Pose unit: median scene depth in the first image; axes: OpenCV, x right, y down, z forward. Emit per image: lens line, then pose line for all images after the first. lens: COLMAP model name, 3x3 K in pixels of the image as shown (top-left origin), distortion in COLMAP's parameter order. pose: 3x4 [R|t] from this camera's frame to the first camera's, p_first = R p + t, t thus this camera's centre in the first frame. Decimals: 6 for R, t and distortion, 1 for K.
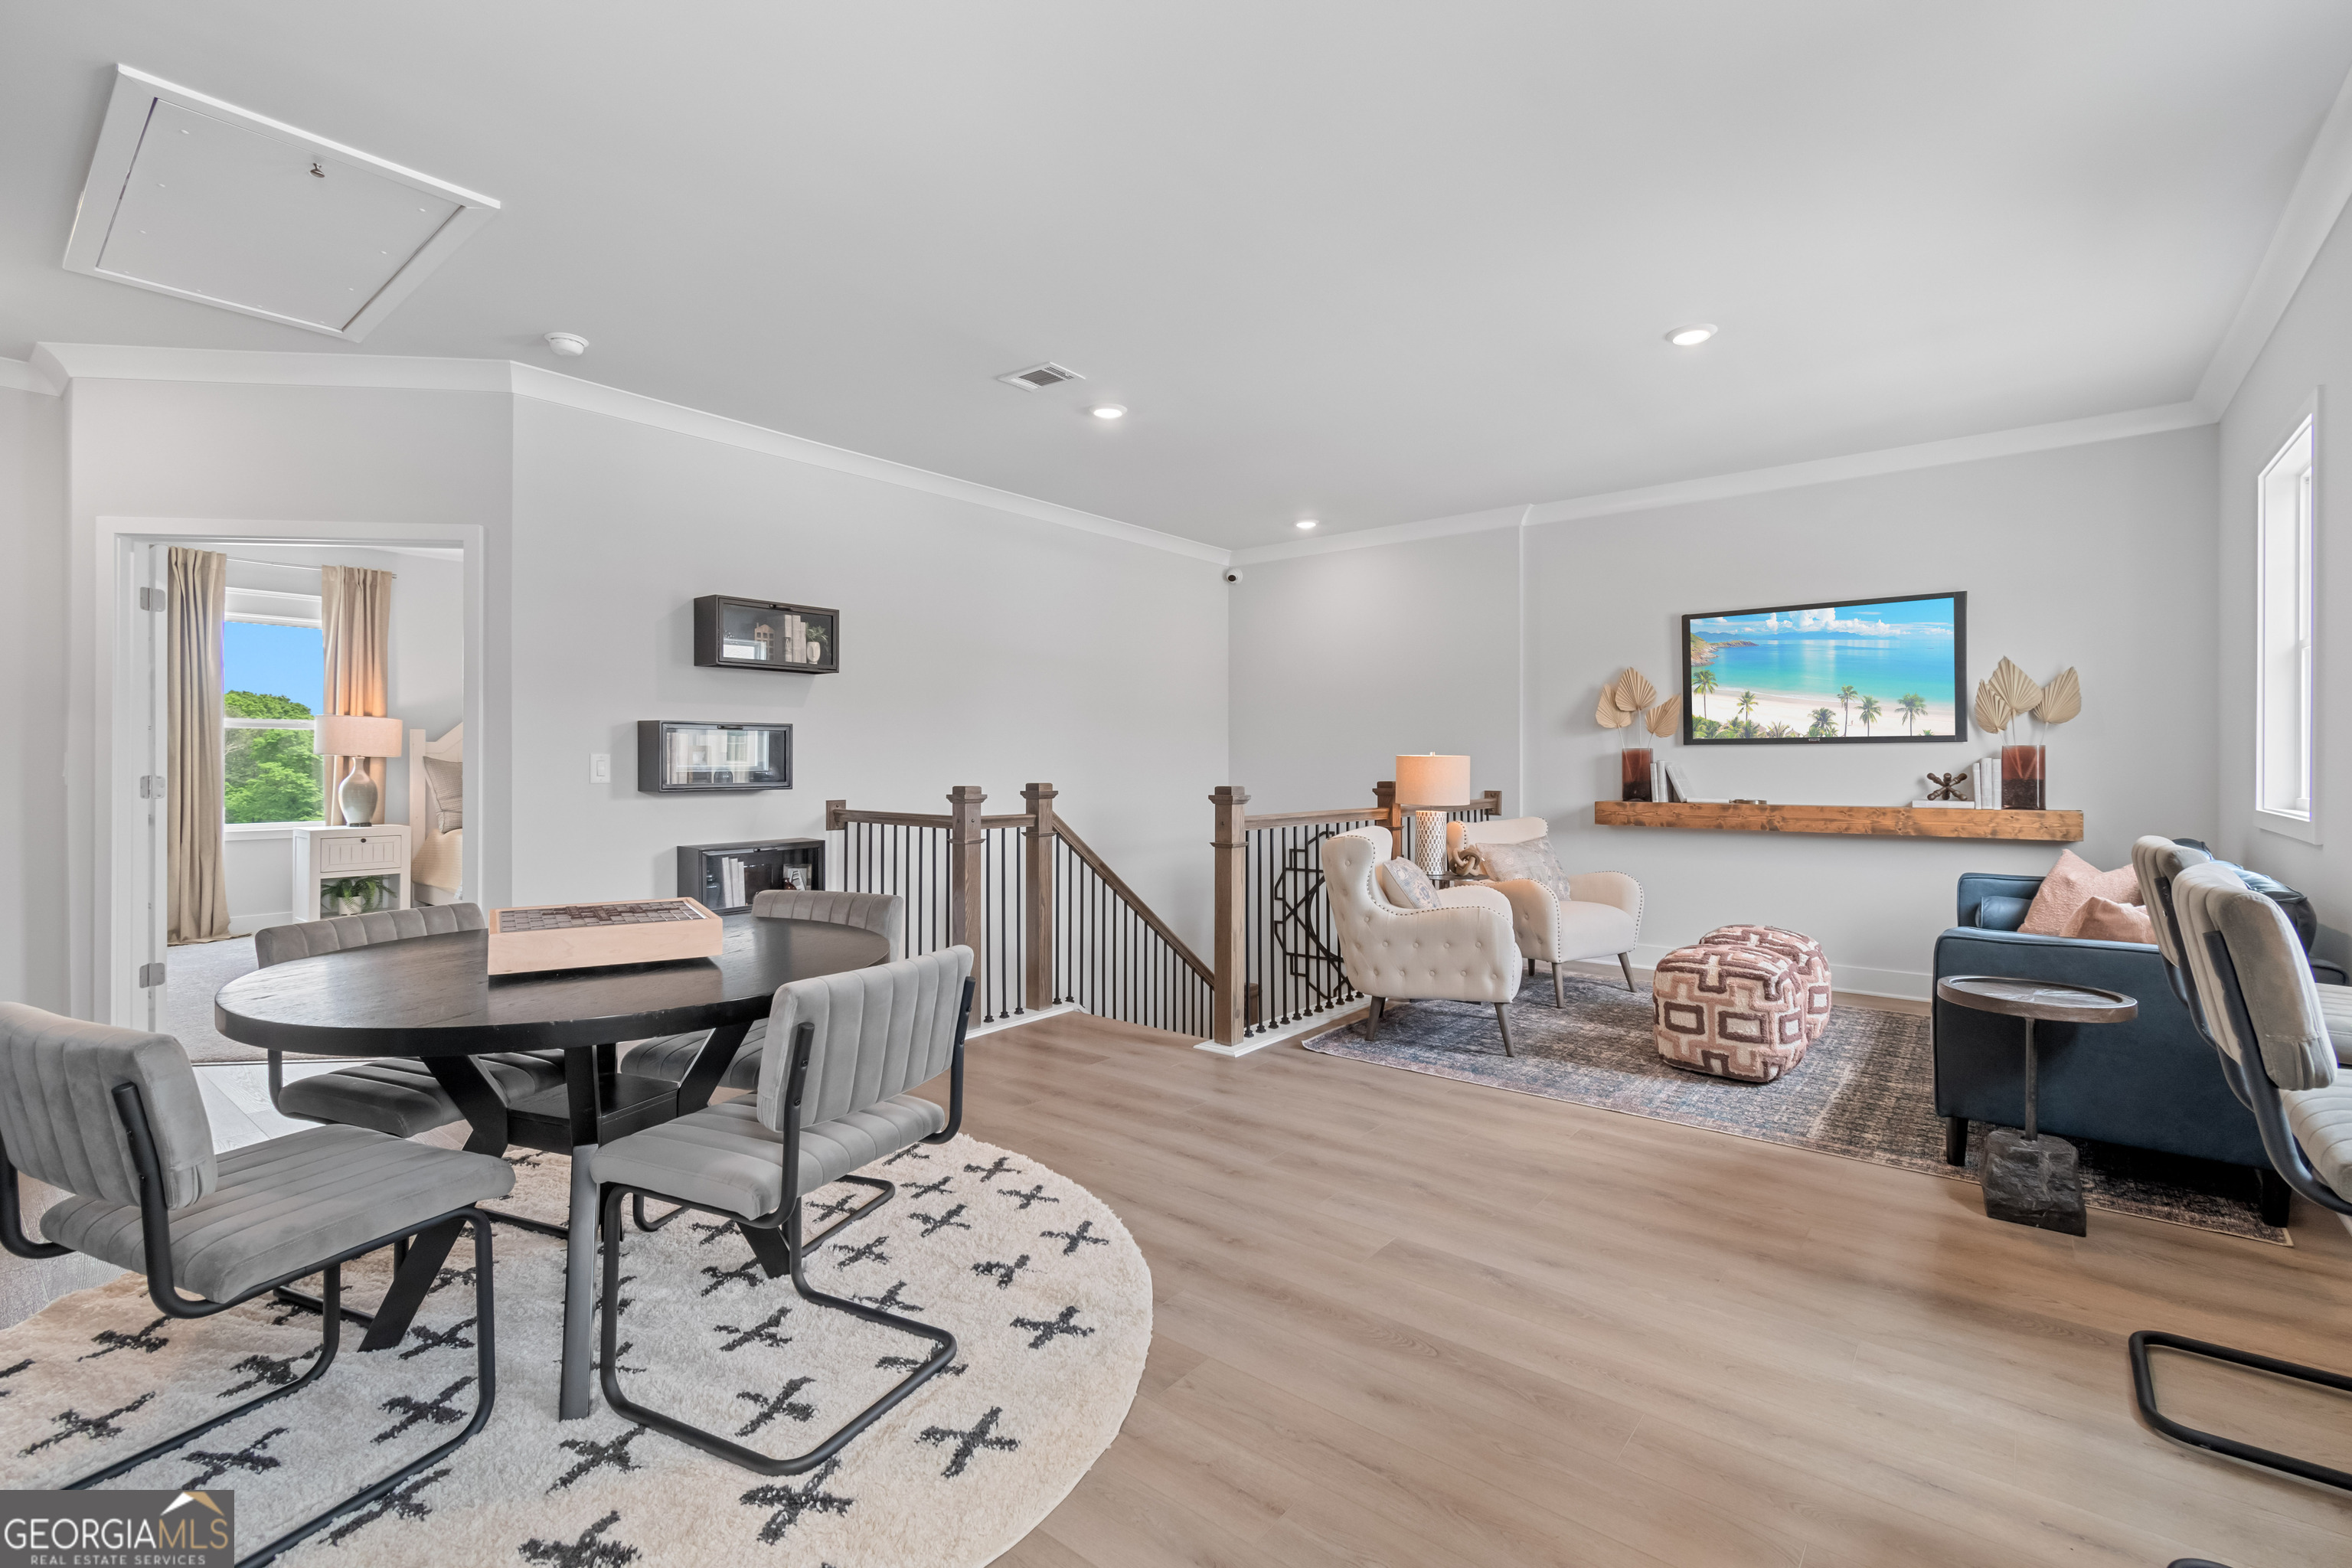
lens RADIAL K [[1055.6, 0, 1167.4], [0, 1055.6, 752.9], [0, 0, 1]] dist [0.009844, -0.000227]
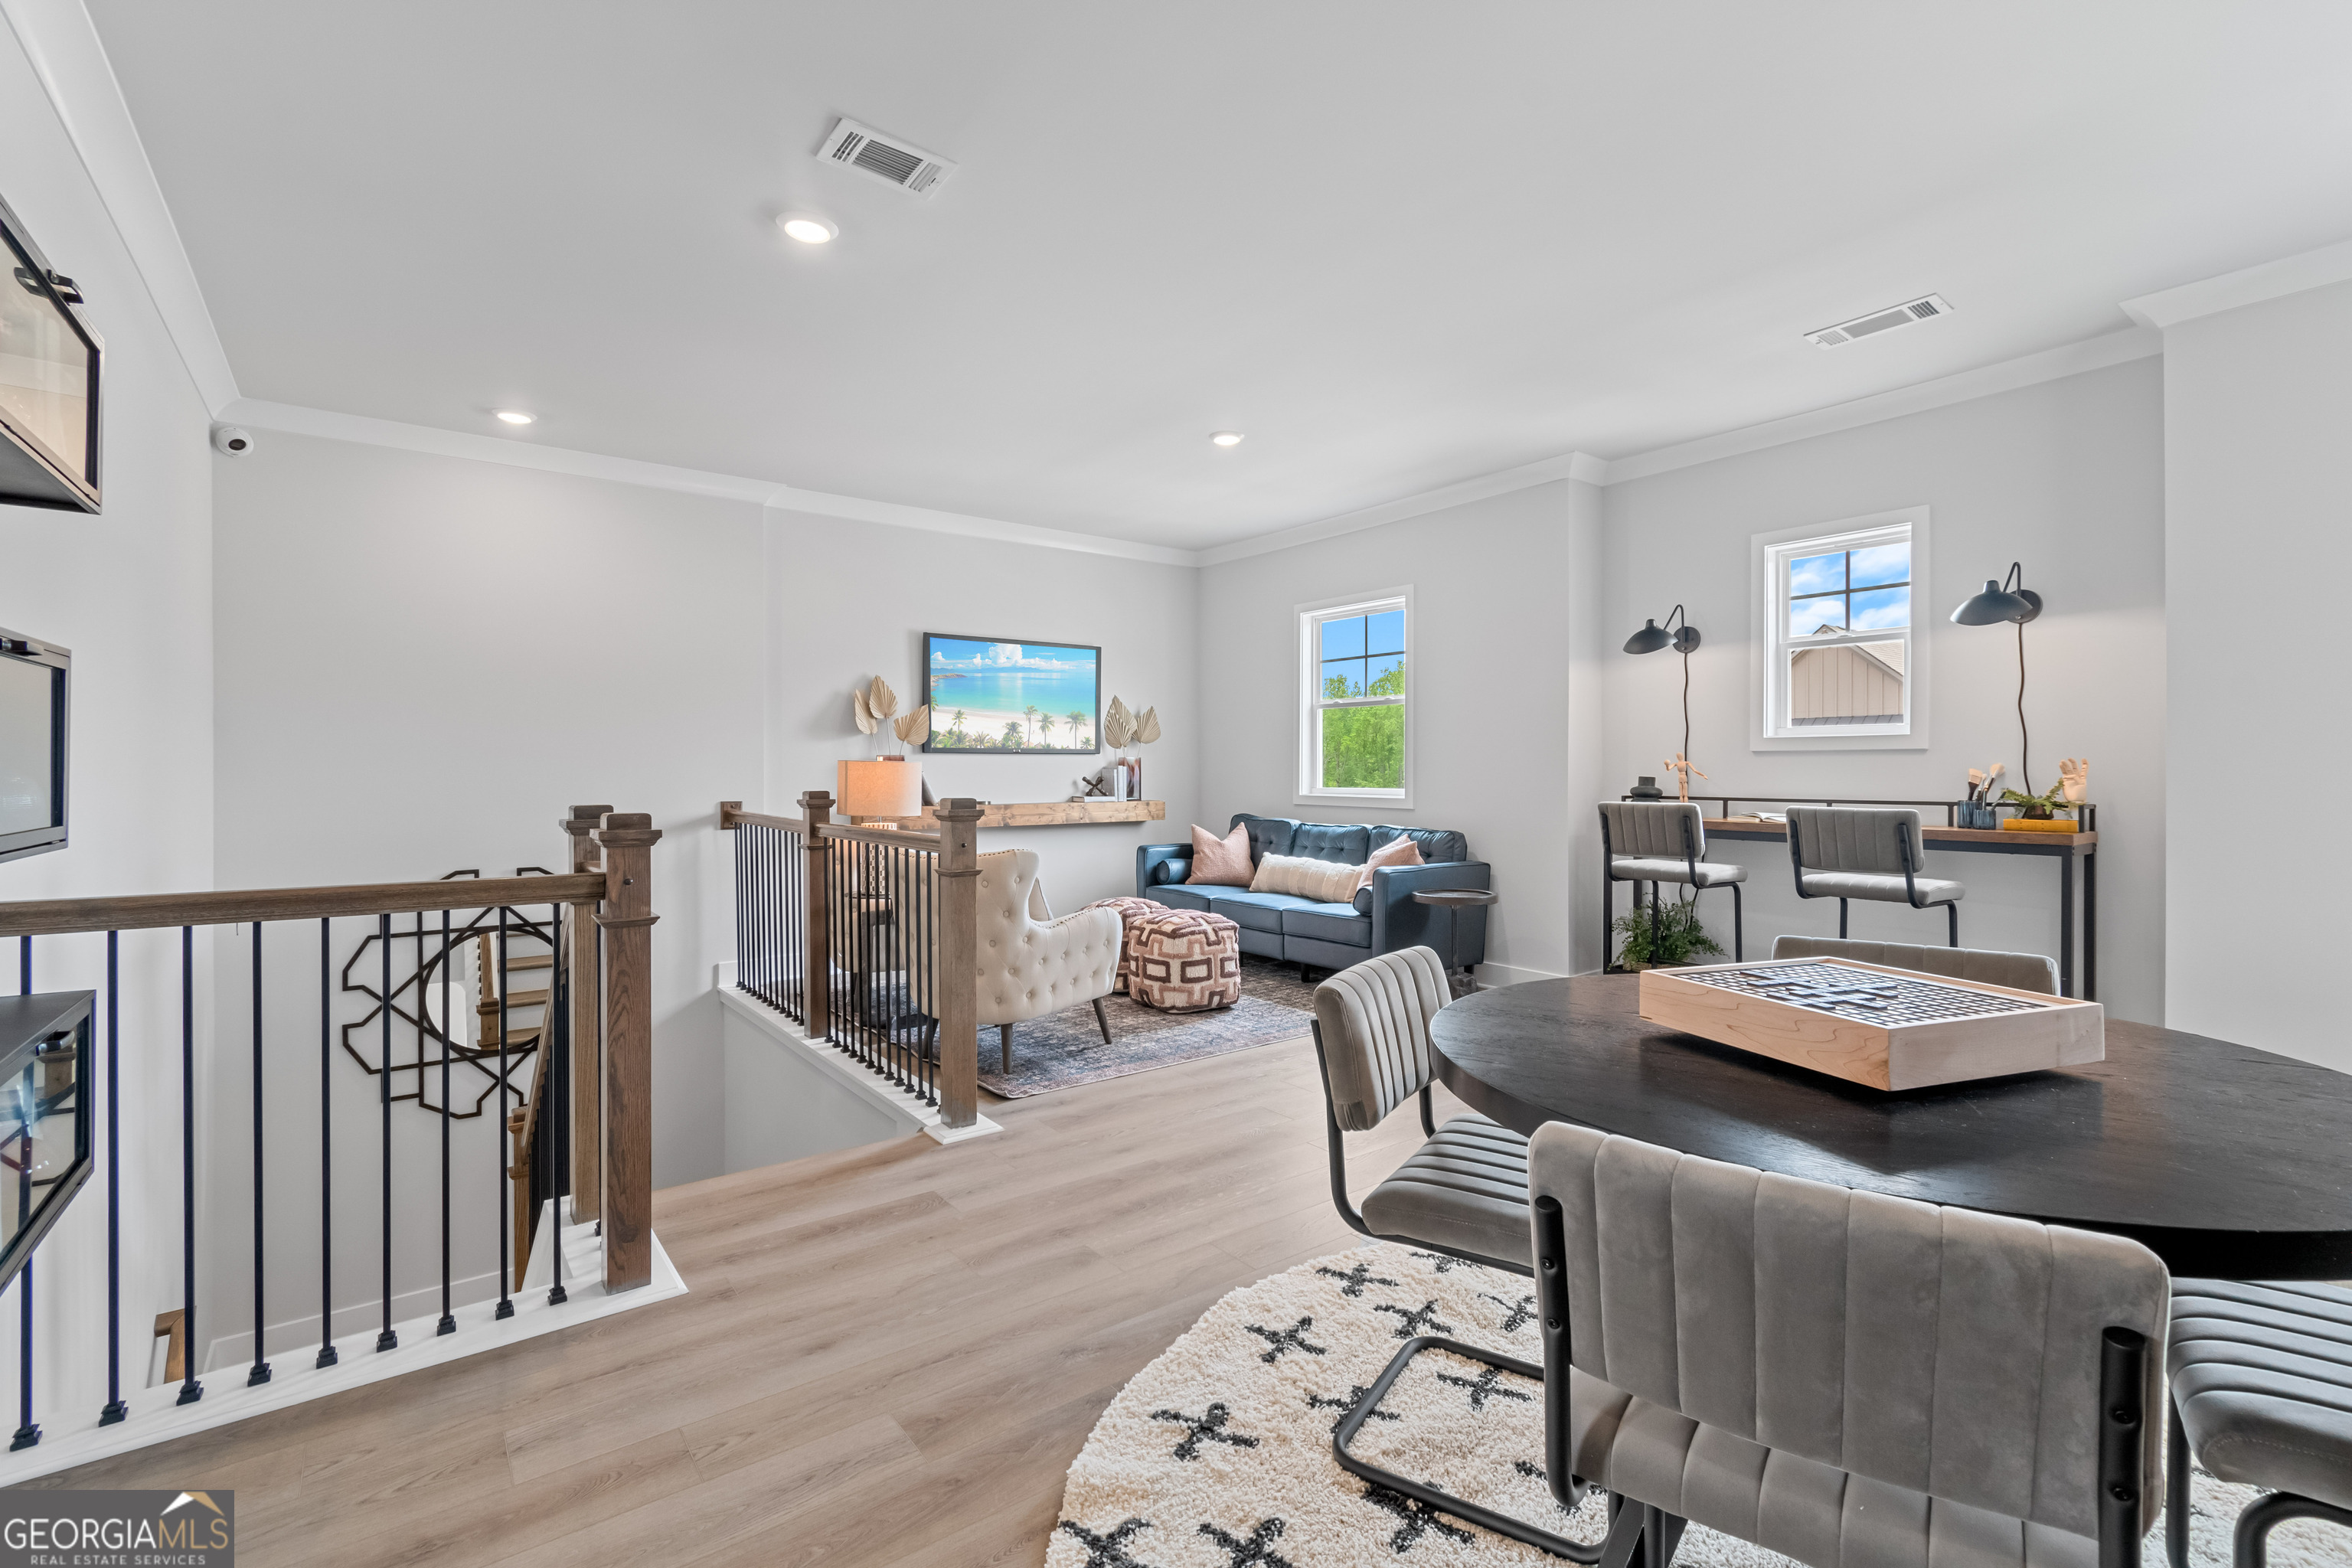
lens RADIAL K [[1071.2, 0, 1180.6], [0, 1071.2, 763.0], [0, 0, 1]] dist [0.003076, -0.001052]
pose [[0.223131, 0.005427, 0.974773, -0.629598], [-0.008855, 0.999955, -0.003540, 0.006459], [-0.974748, -0.007842, 0.223169, 0.609170]]
